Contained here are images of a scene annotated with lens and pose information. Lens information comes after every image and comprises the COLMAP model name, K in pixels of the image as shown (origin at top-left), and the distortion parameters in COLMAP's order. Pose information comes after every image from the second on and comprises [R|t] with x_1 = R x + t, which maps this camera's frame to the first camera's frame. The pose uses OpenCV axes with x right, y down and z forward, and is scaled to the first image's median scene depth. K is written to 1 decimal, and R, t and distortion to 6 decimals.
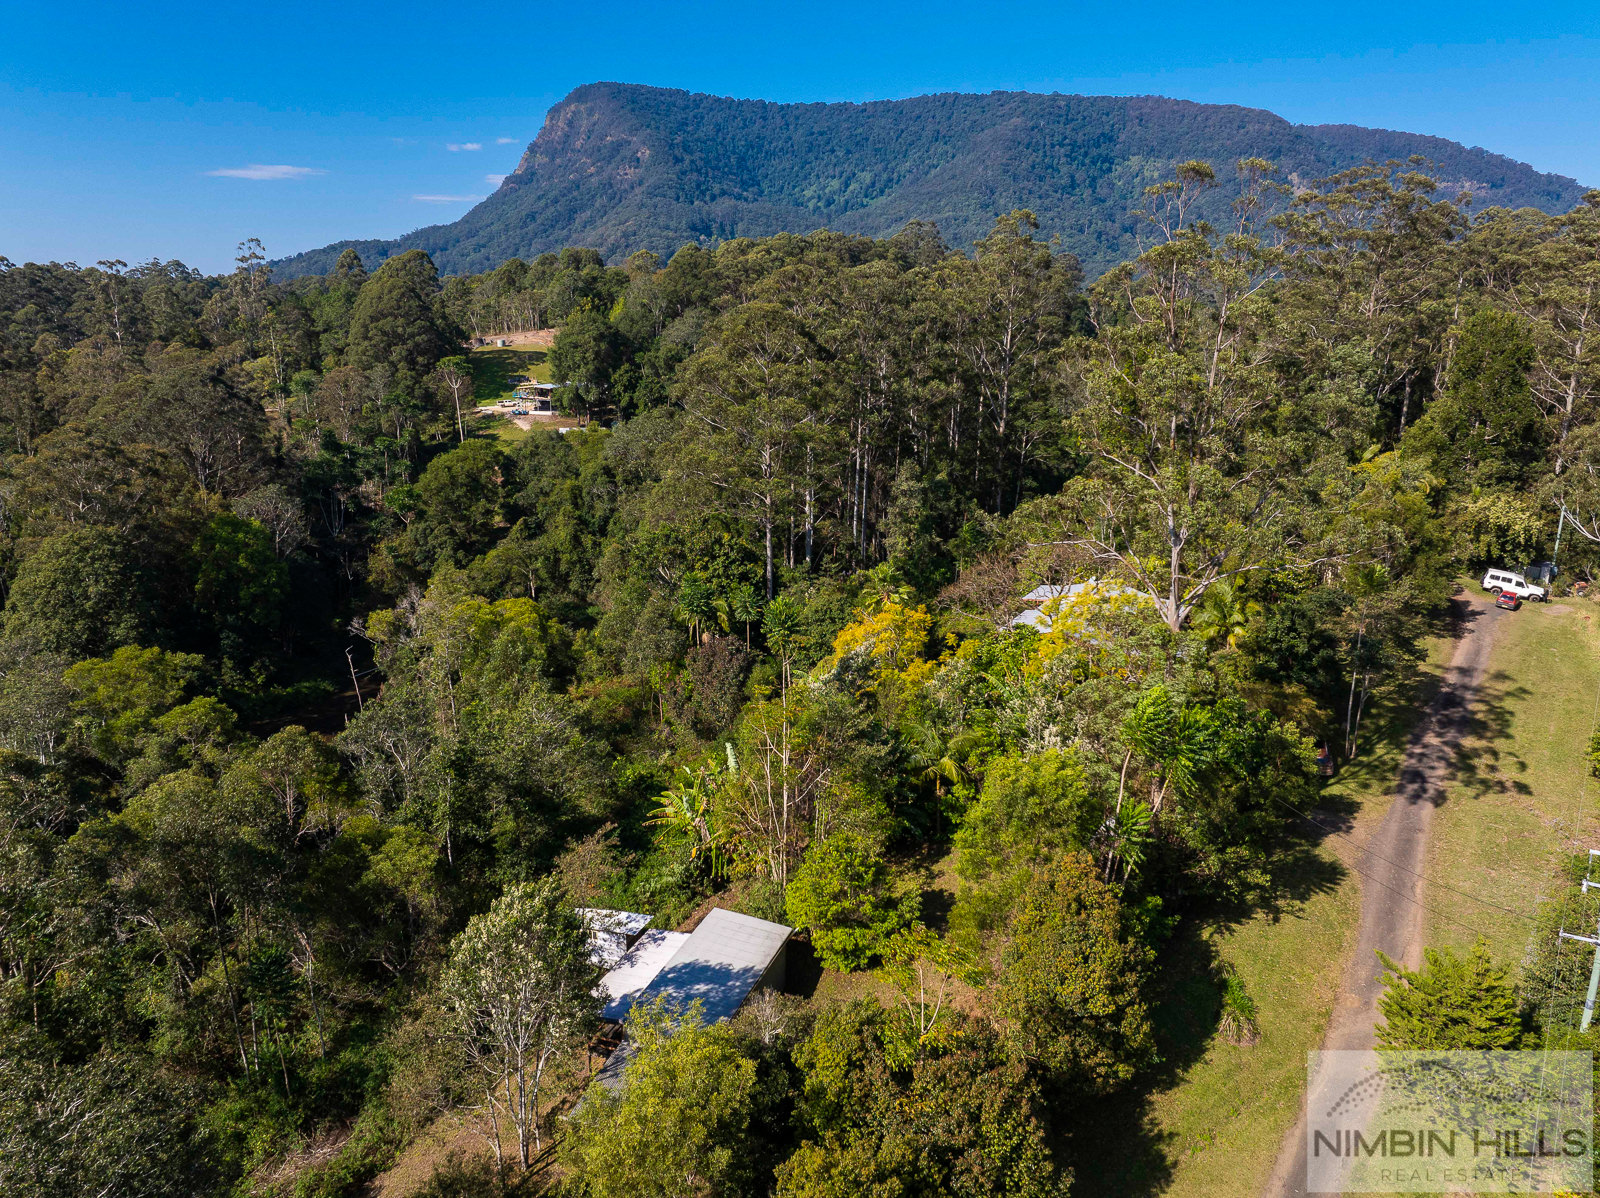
lens RADIAL K [[1127.3, 0, 798.0], [0, 1127.3, 594.7], [0, 0, 1]] dist [-0.044858, 0.008287]
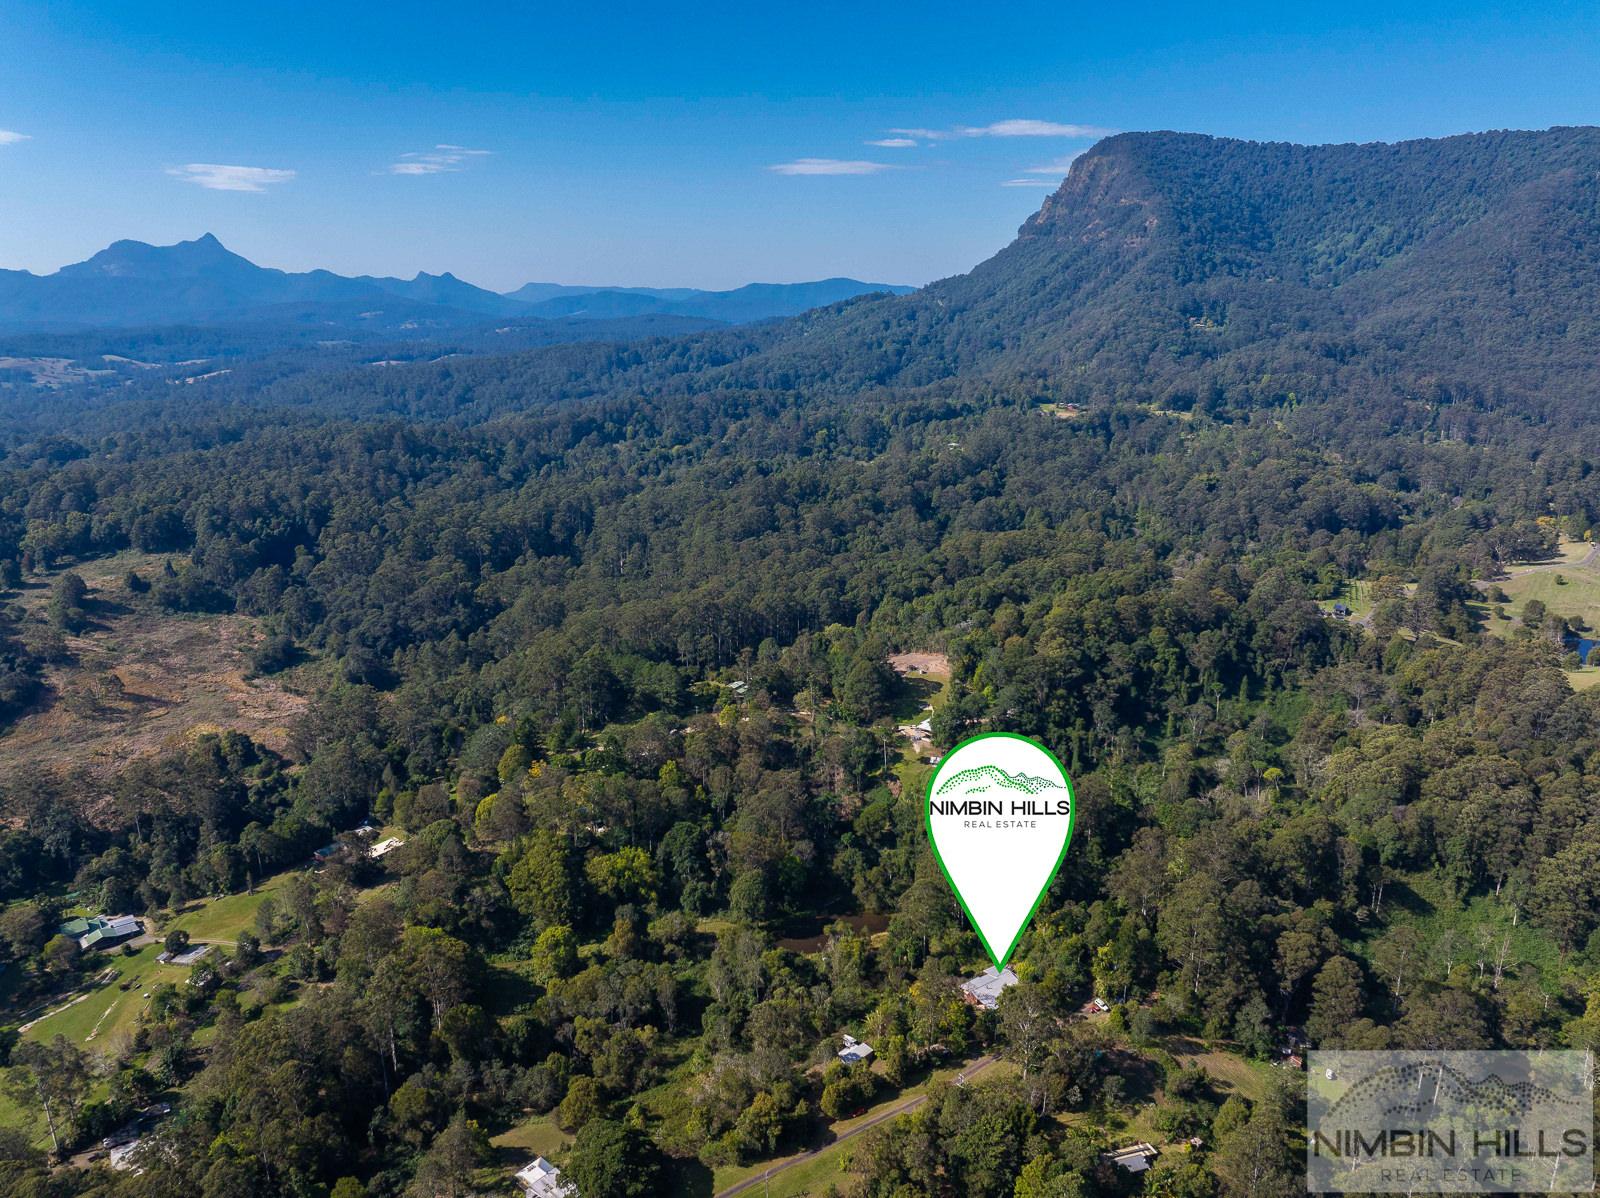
lens RADIAL K [[1128.7, 0, 794.7], [0, 1128.7, 597.5], [0, 0, 1]] dist [-0.035595, -0.007899]
pose [[0.899253, 0.107608, -0.423987, 0.044019], [-0.094937, 0.994178, 0.050966, -0.055153], [0.427003, -0.005580, 0.904233, -0.106882]]
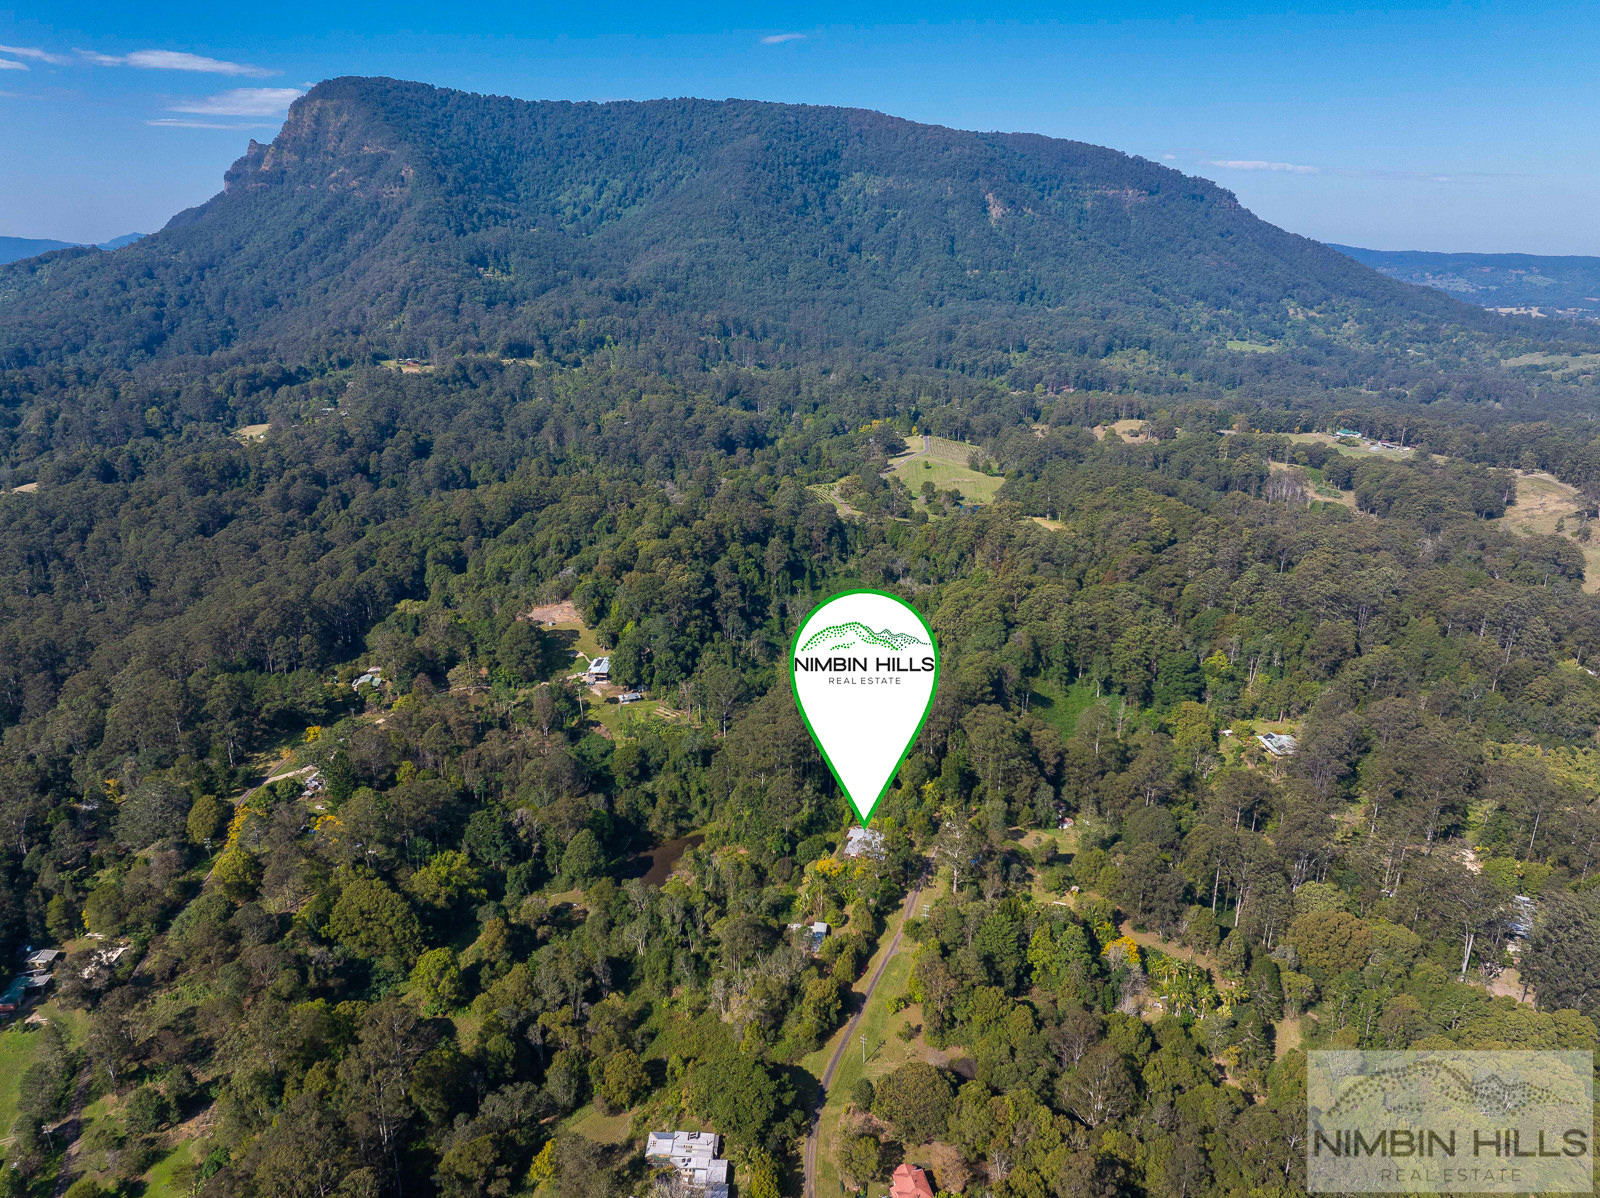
lens RADIAL K [[1141.5, 0, 803.1], [0, 1141.5, 589.8], [0, 0, 1]] dist [-0.042967, 0.001629]
pose [[0.972757, -0.071276, 0.220598, -0.034862], [0.057182, 0.995932, 0.069637, -0.050761], [-0.224664, -0.055125, 0.972876, -0.127897]]
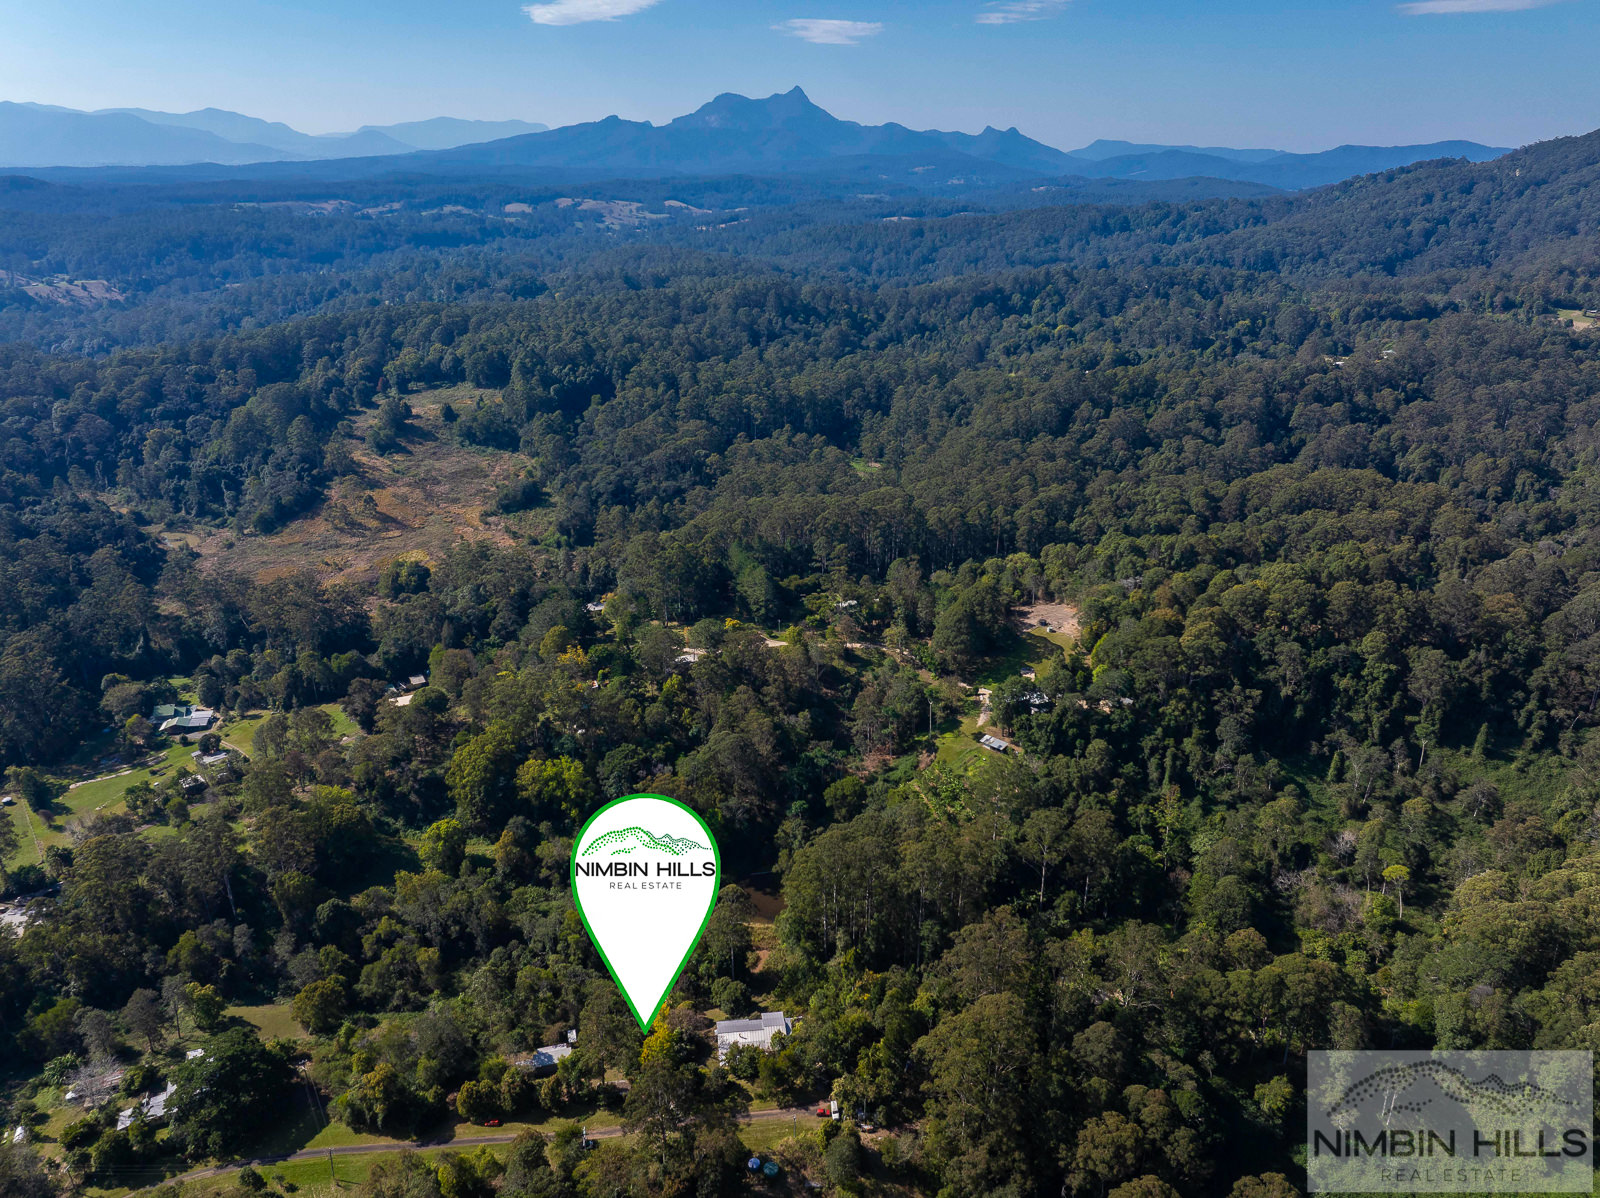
lens RADIAL K [[1127.3, 0, 798.0], [0, 1127.3, 594.7], [0, 0, 1]] dist [-0.044858, 0.008287]
pose [[0.593641, 0.296272, -0.748207, 0.089038], [-0.188842, 0.955086, 0.228360, -0.072756], [0.782259, 0.005729, 0.622927, -0.033512]]
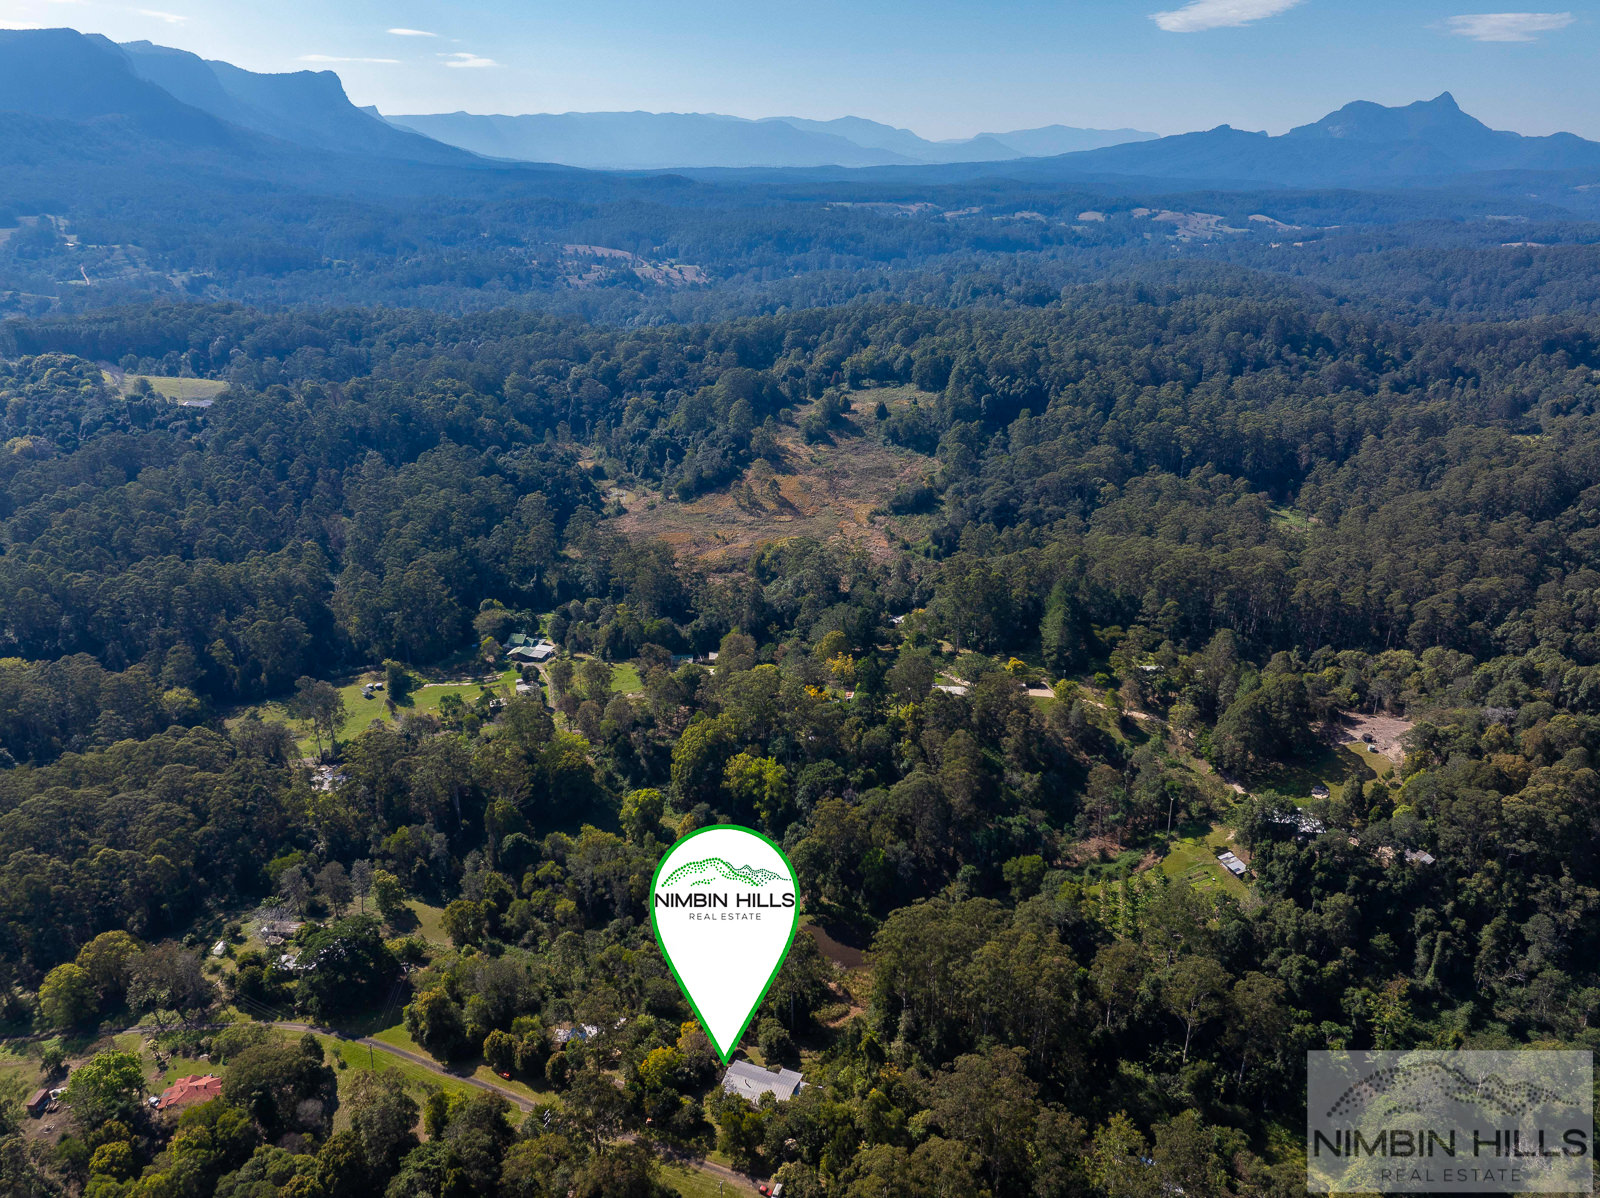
lens RADIAL K [[1124.6, 0, 800.0], [0, 1124.6, 599.0], [0, 0, 1]] dist [-0.035817, 0.002397]
pose [[0.135531, 0.362202, -0.922194, 0.098105], [-0.232466, 0.916424, 0.325771, -0.083050], [0.963115, 0.170226, 0.208404, 0.009534]]
